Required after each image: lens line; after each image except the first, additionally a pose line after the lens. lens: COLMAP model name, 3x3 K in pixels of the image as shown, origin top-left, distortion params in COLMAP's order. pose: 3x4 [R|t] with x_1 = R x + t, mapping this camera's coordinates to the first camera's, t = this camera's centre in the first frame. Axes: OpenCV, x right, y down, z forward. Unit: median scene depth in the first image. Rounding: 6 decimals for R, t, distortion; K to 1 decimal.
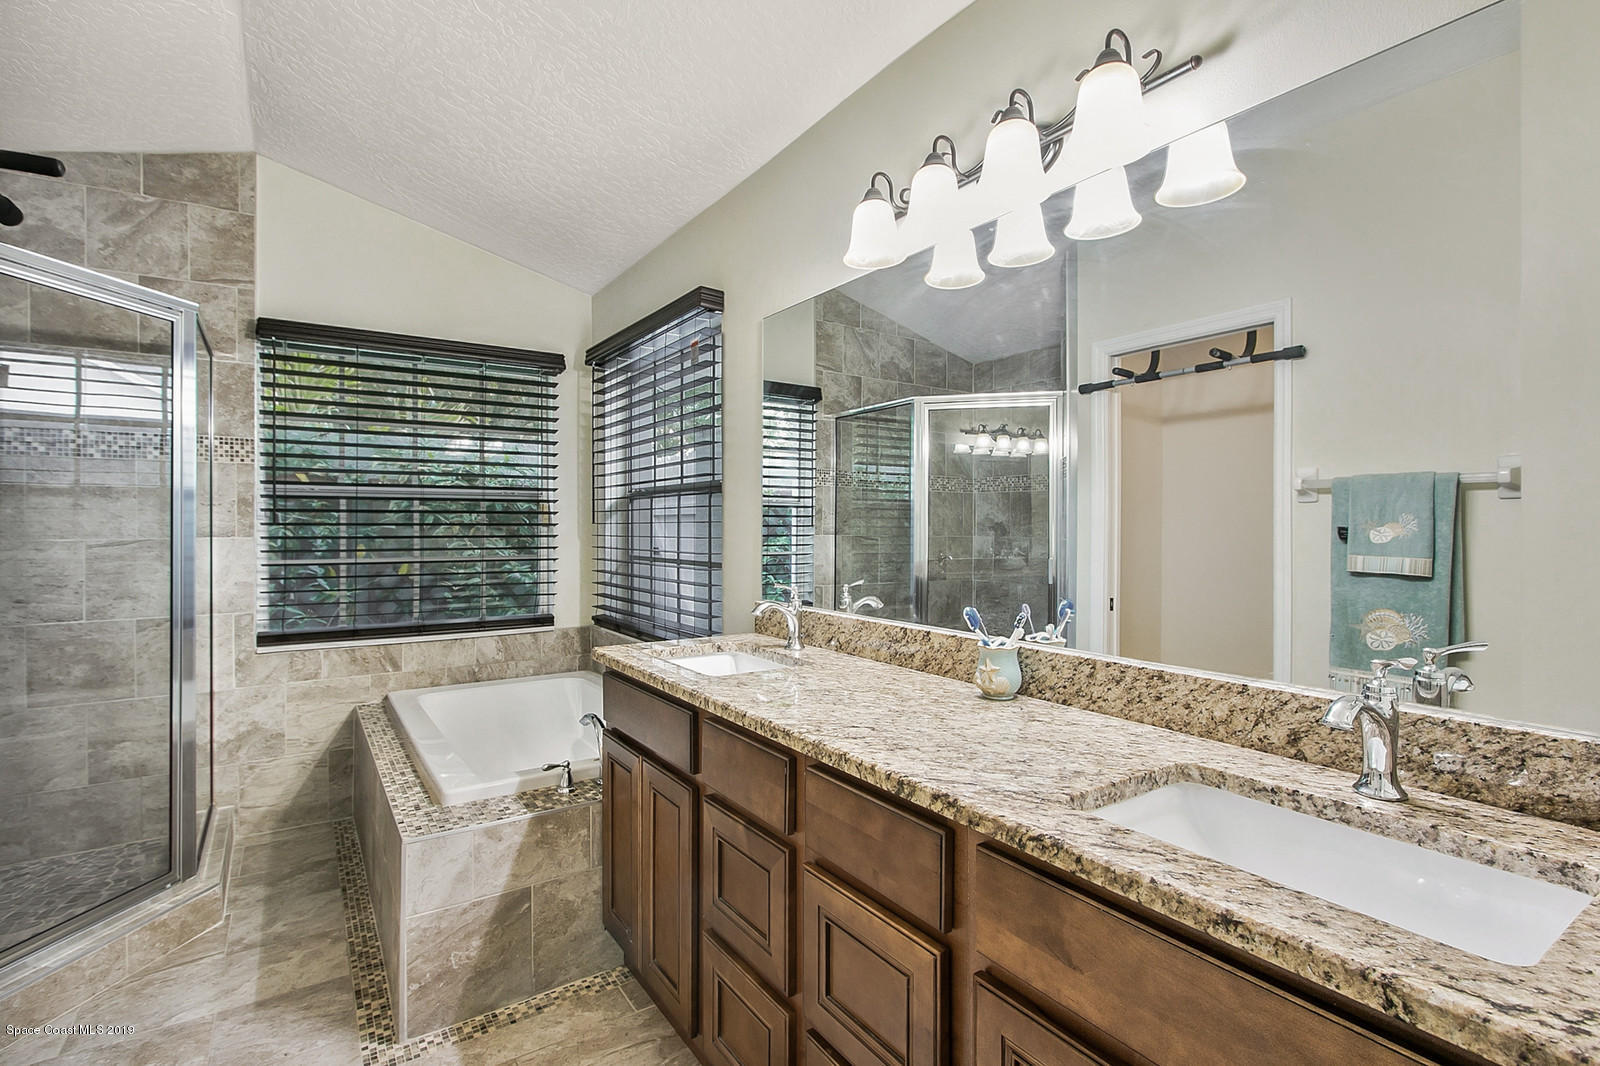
lens RADIAL K [[763.4, 0, 796.3], [0, 763.4, 528.7], [0, 0, 1]] dist [-0.004416, -0.002789]
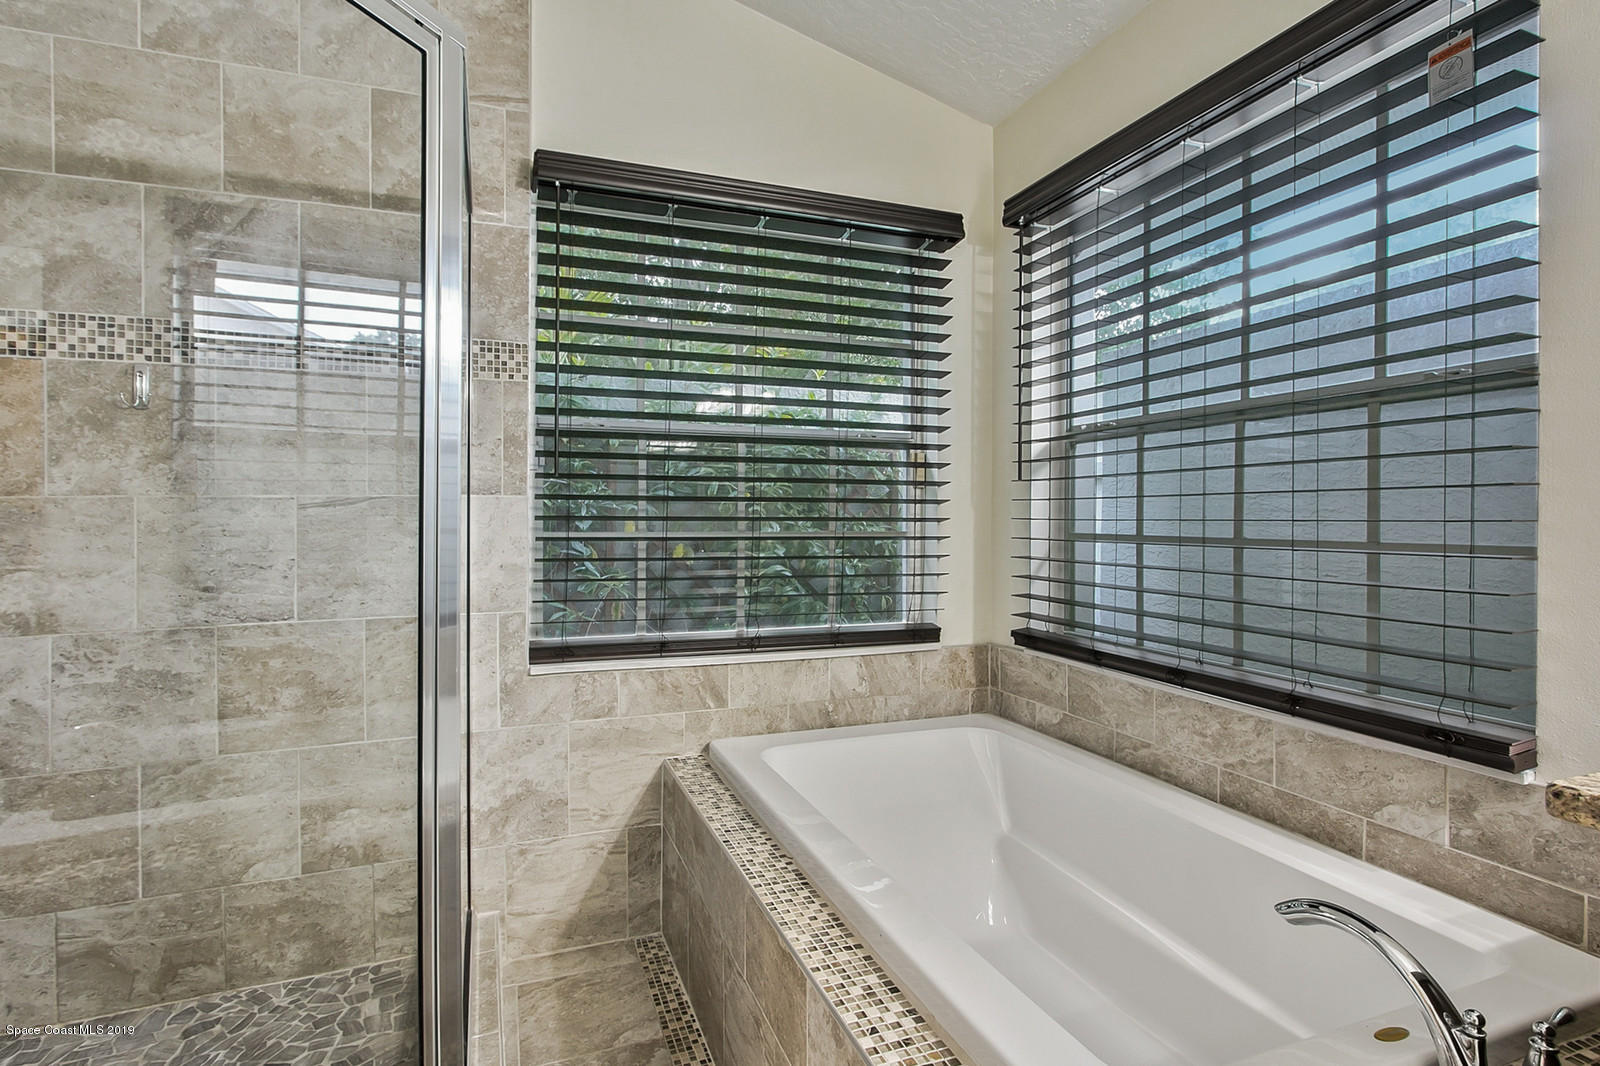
lens RADIAL K [[763.4, 0, 806.7], [0, 763.4, 521.1], [0, 0, 1]] dist [-0.004416, -0.002789]
pose [[0.981185, 0.010573, -0.192783, -0.356388], [-0.008307, 0.999887, 0.012558, 0.022229], [0.192894, -0.010721, 0.981161, 0.412250]]
